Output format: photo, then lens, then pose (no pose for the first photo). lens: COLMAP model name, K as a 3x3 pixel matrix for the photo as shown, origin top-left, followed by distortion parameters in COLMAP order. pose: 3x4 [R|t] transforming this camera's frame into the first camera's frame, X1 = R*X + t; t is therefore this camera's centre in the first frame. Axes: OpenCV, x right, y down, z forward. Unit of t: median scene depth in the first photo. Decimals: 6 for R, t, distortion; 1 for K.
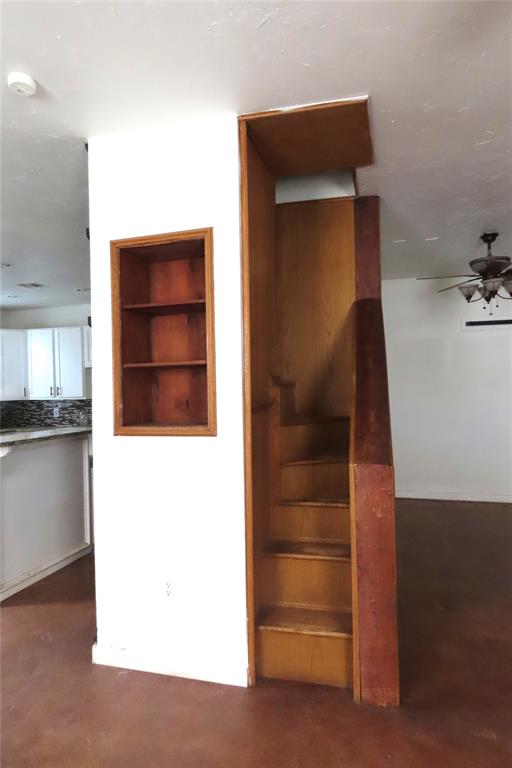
lens RADIAL K [[483.9, 0, 253.9], [0, 483.9, 383.3], [0, 0, 1]] dist [-0.013313, 0.001340]
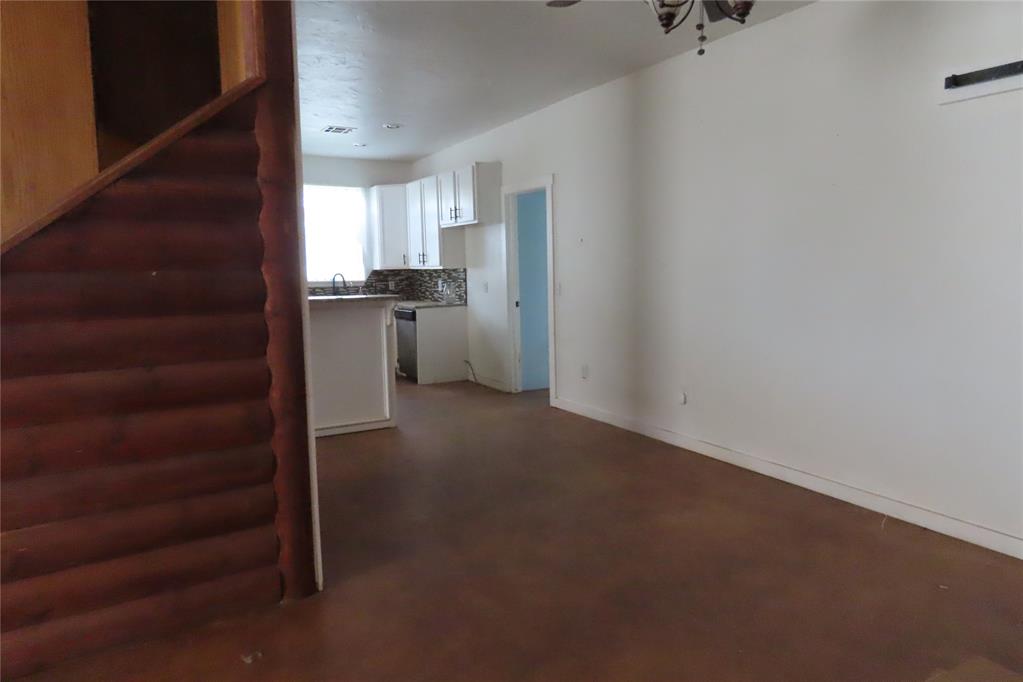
lens RADIAL K [[644.5, 0, 515.2], [0, 644.5, 332.2], [0, 0, 1]] dist [-0.013313, 0.001340]
pose [[0.733118, 0.080064, -0.675372, 0.987009], [0.003962, 0.992527, 0.121963, 0.018289], [0.680090, -0.092089, 0.727322, 0.683158]]
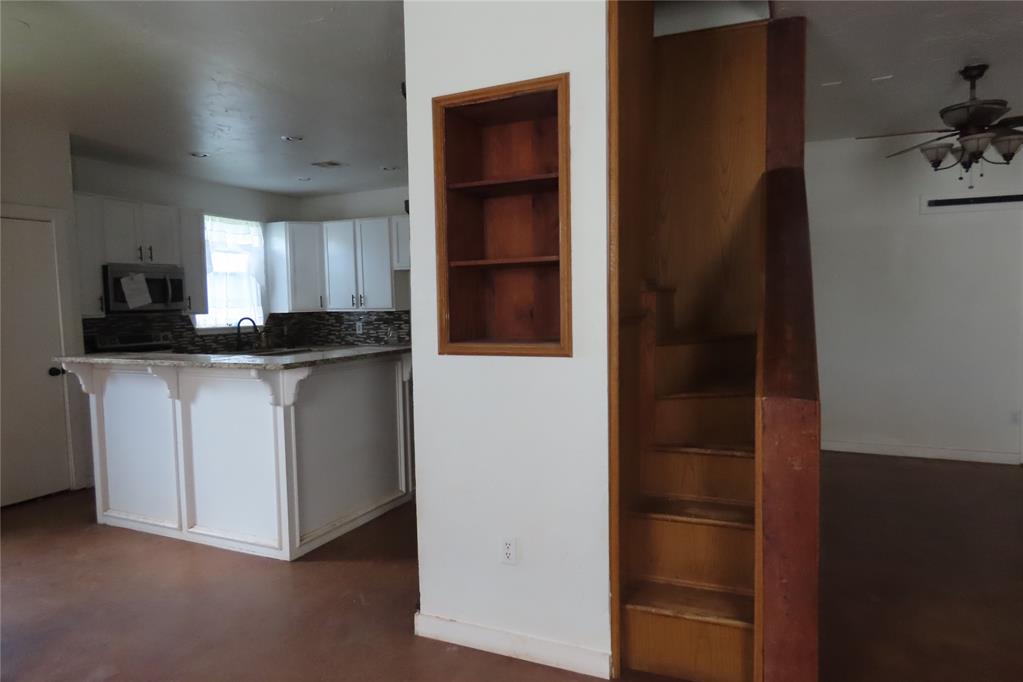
lens RADIAL K [[644.5, 0, 510.6], [0, 644.5, 338.8], [0, 0, 1]] dist [-0.013313, 0.001340]
pose [[0.988664, 0.011488, -0.149705, -0.017357], [-0.000808, 0.997462, 0.071202, 0.008084], [0.150143, -0.070274, 0.986164, -0.003246]]
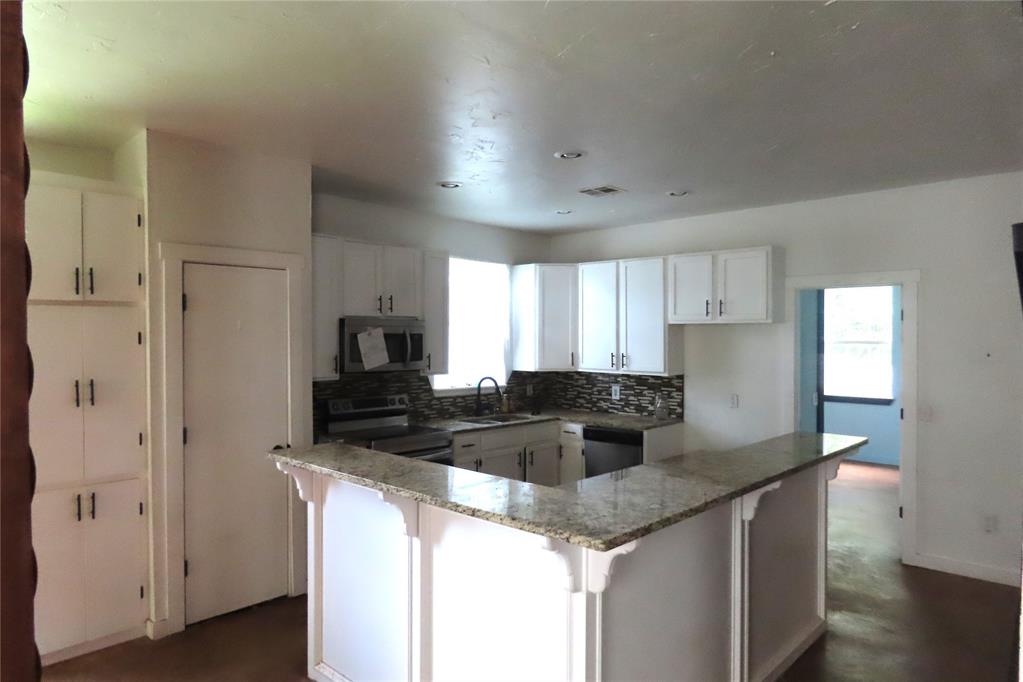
lens RADIAL K [[644.5, 0, 511.2], [0, 644.5, 338.4], [0, 0, 1]] dist [-0.013313, 0.001340]
pose [[0.889961, 0.025679, -0.455314, -0.341671], [-0.019581, 0.999644, 0.018105, -0.055254], [0.455617, -0.007197, 0.890147, 0.414255]]
